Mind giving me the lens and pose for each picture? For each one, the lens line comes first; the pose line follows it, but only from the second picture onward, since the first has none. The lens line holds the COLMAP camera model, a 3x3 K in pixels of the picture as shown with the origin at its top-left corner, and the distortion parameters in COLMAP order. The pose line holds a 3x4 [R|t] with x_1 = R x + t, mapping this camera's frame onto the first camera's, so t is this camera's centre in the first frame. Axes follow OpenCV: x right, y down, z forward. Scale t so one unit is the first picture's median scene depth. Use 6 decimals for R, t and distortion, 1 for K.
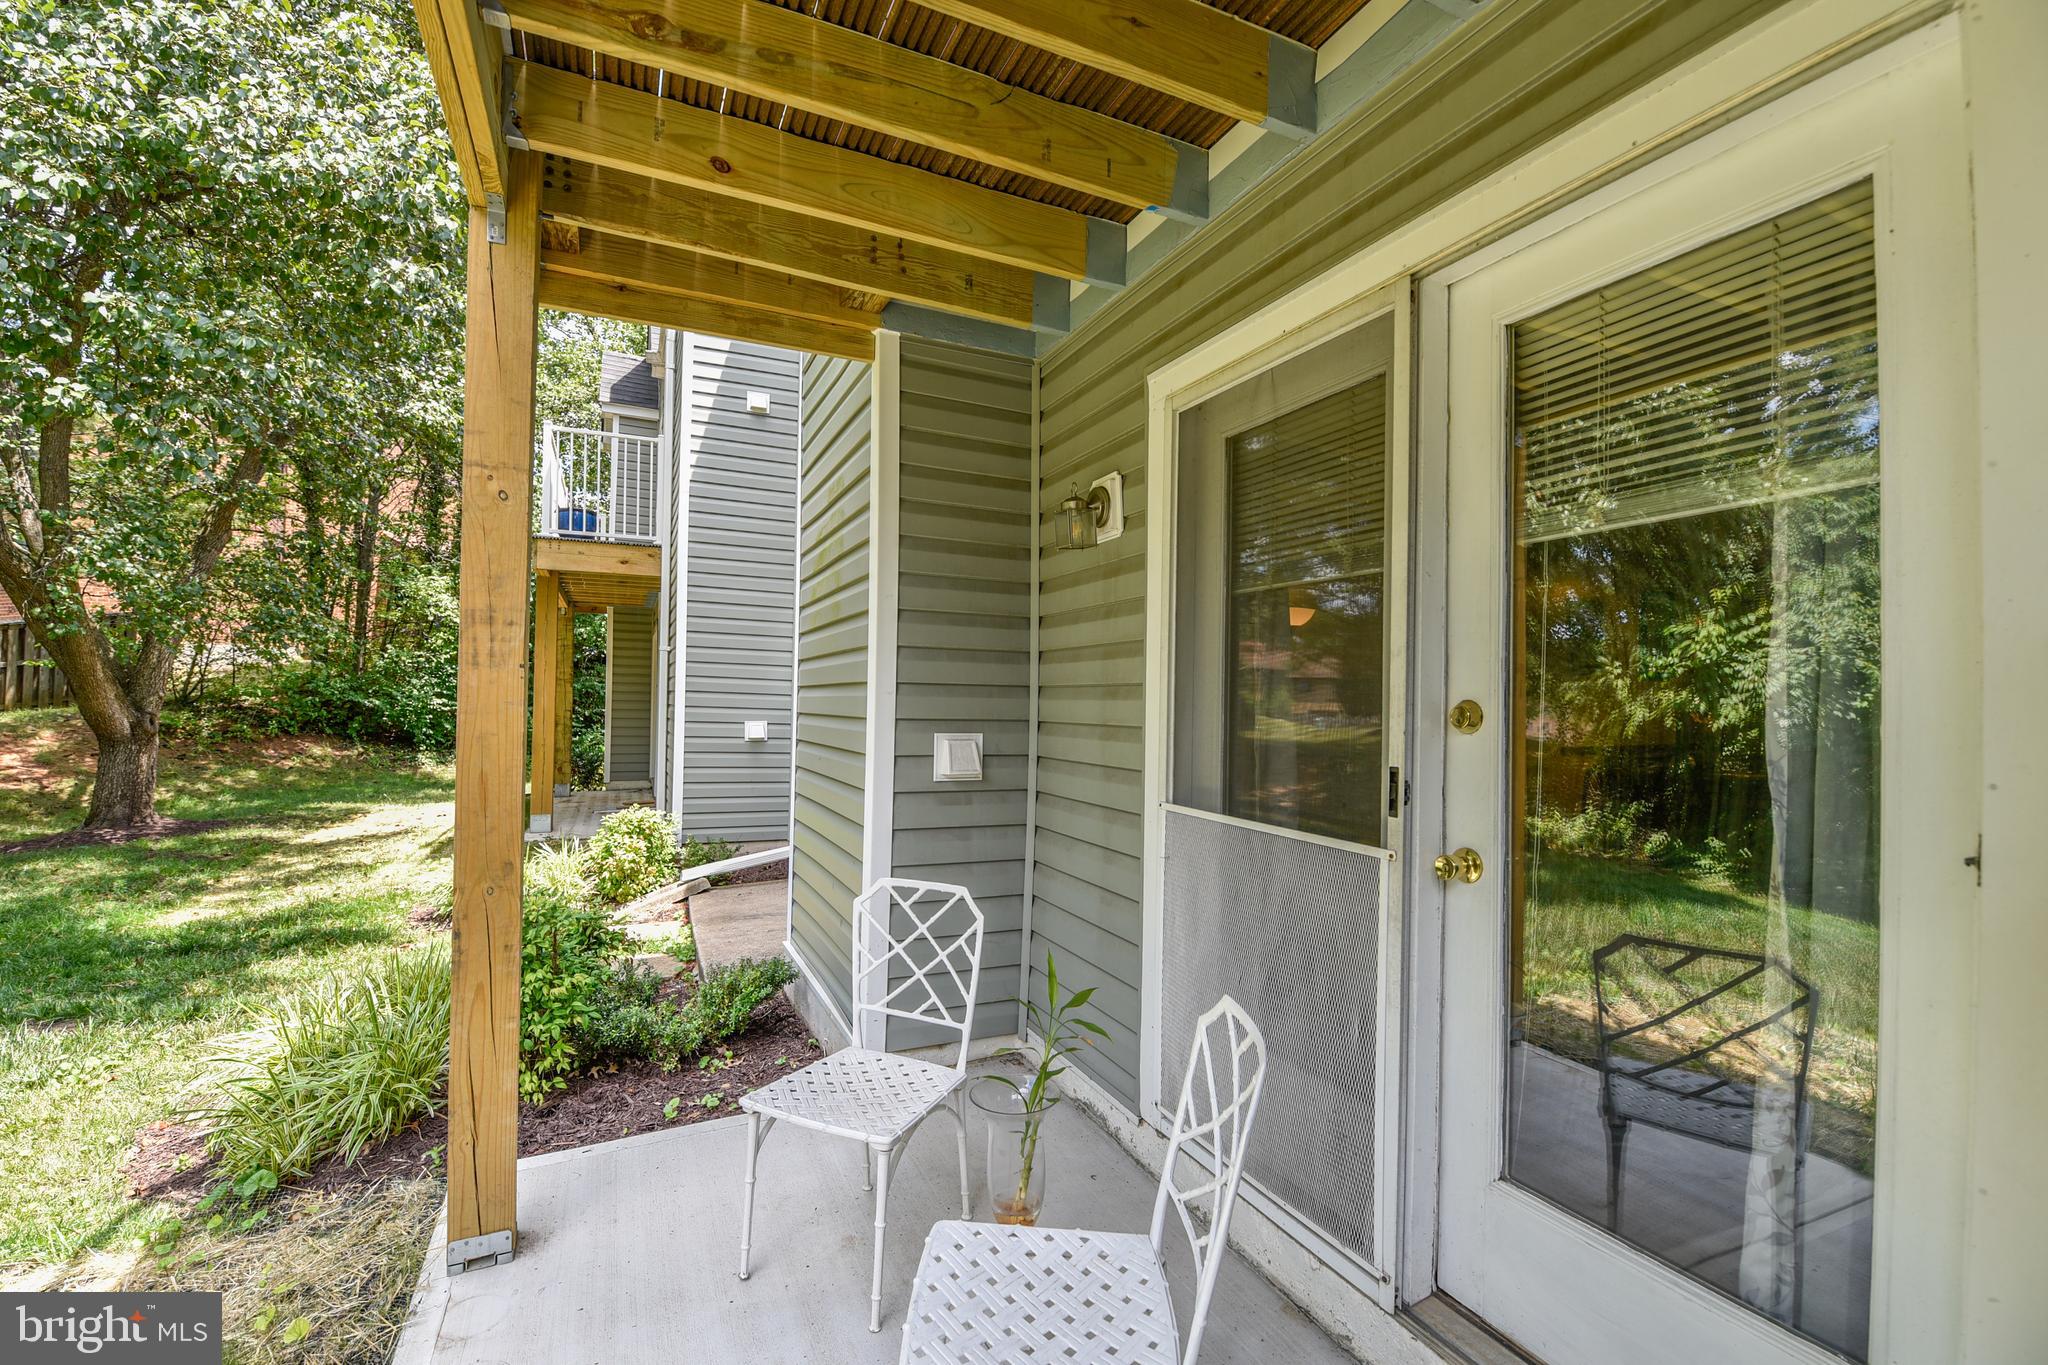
lens RADIAL K [[911.4, 0, 1020.0], [0, 911.4, 696.1], [0, 0, 1]] dist [0.019252, -0.011074]
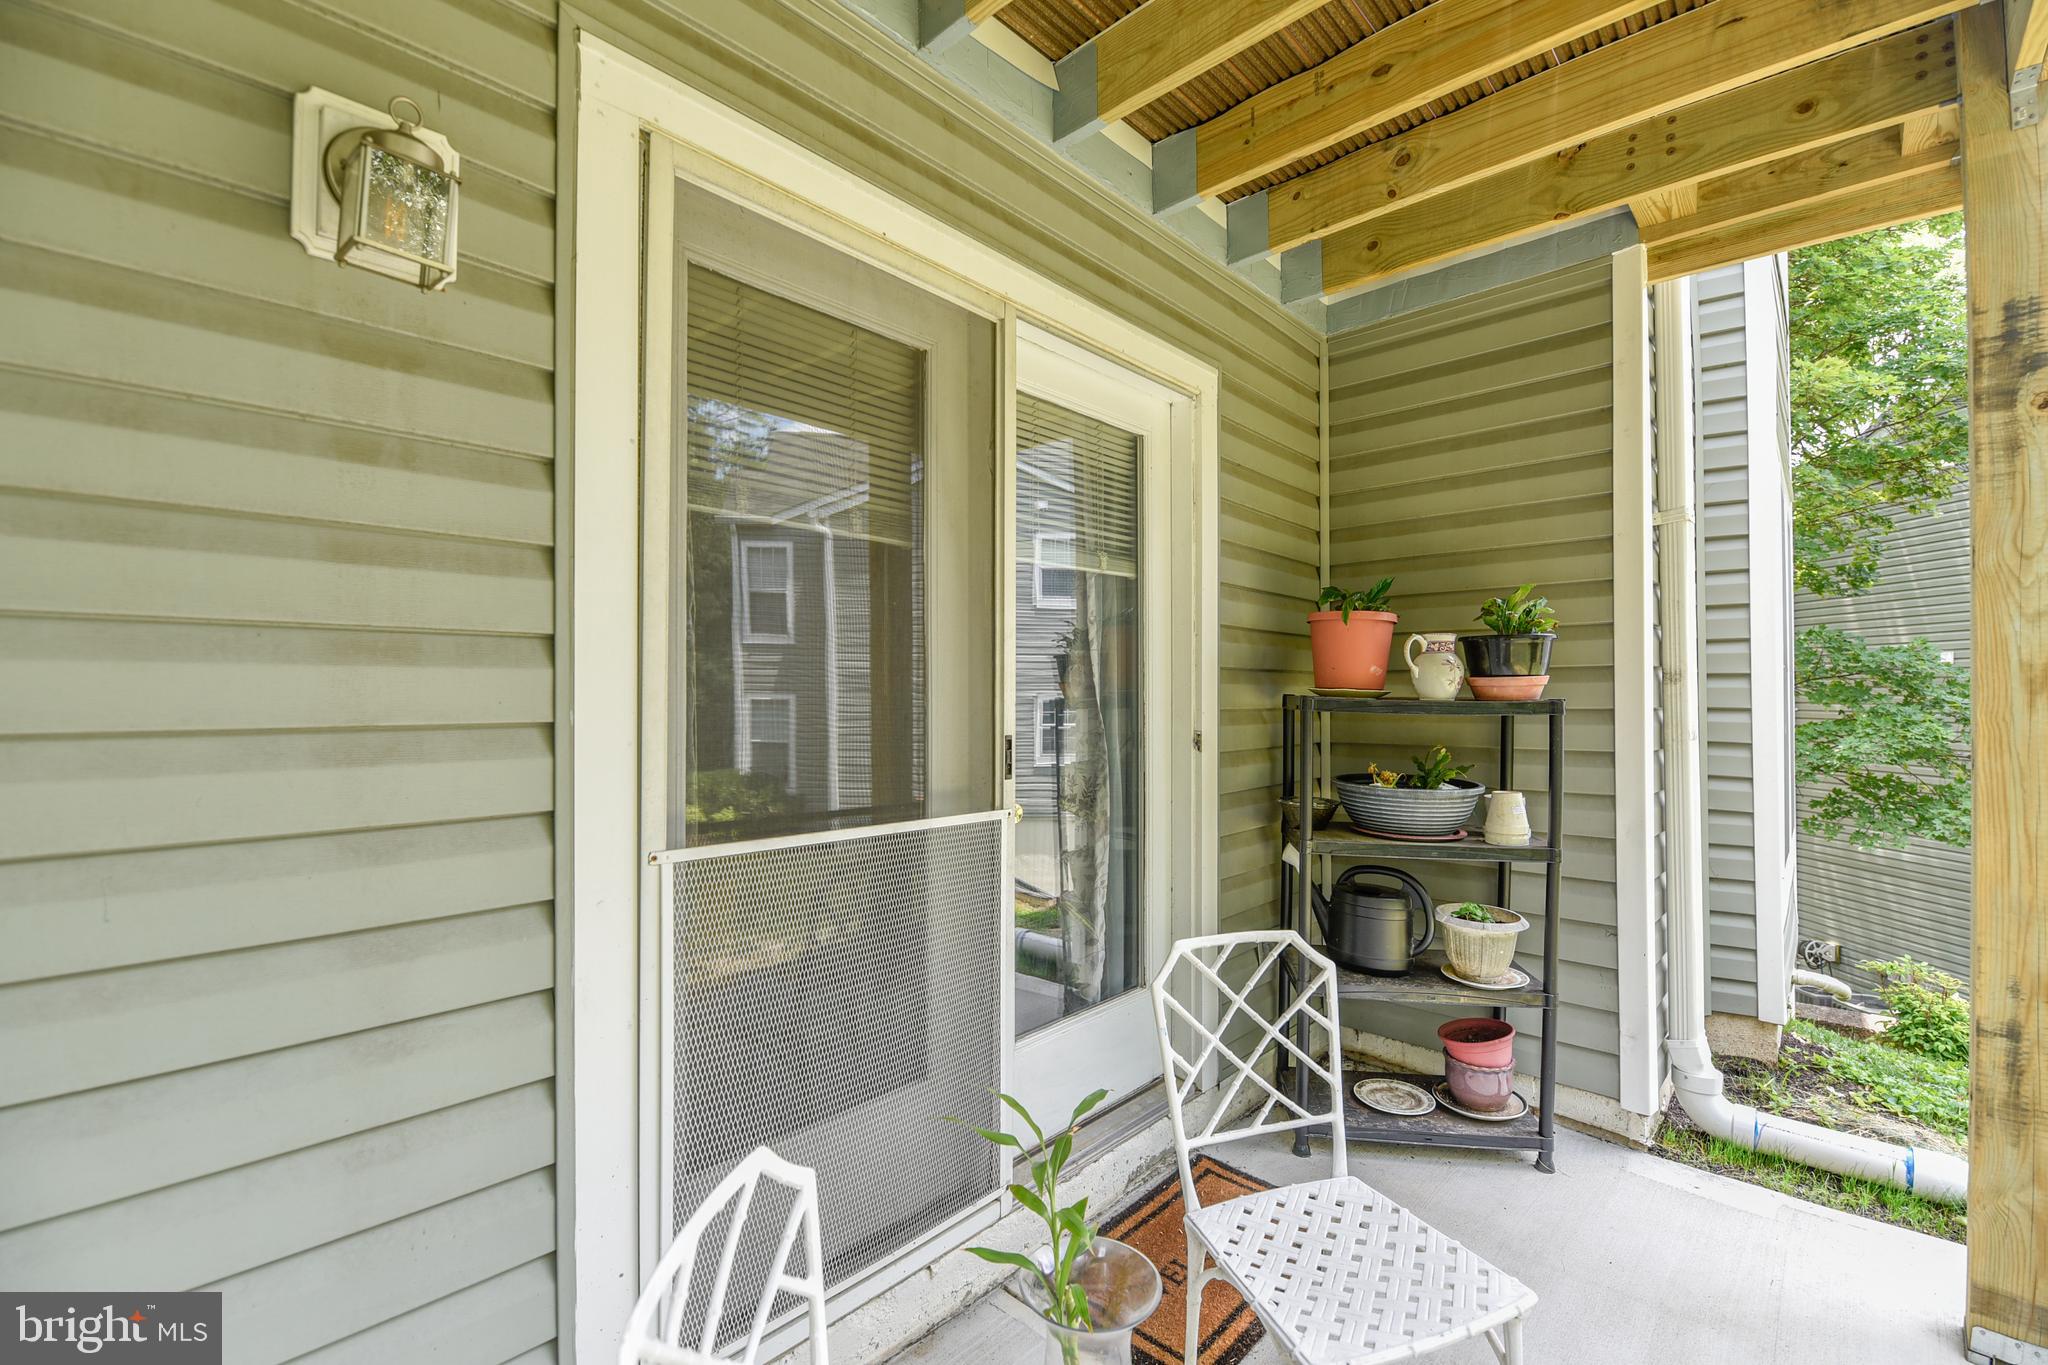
lens RADIAL K [[893.7, 0, 1023.2], [0, 893.7, 690.9], [0, 0, 1]] dist [0.015144, -0.011436]
pose [[-0.404116, -0.003113, 0.914702, -0.411505], [-0.007951, 0.999968, -0.000110, 0.014969], [-0.914673, -0.007317, -0.404128, 0.974546]]
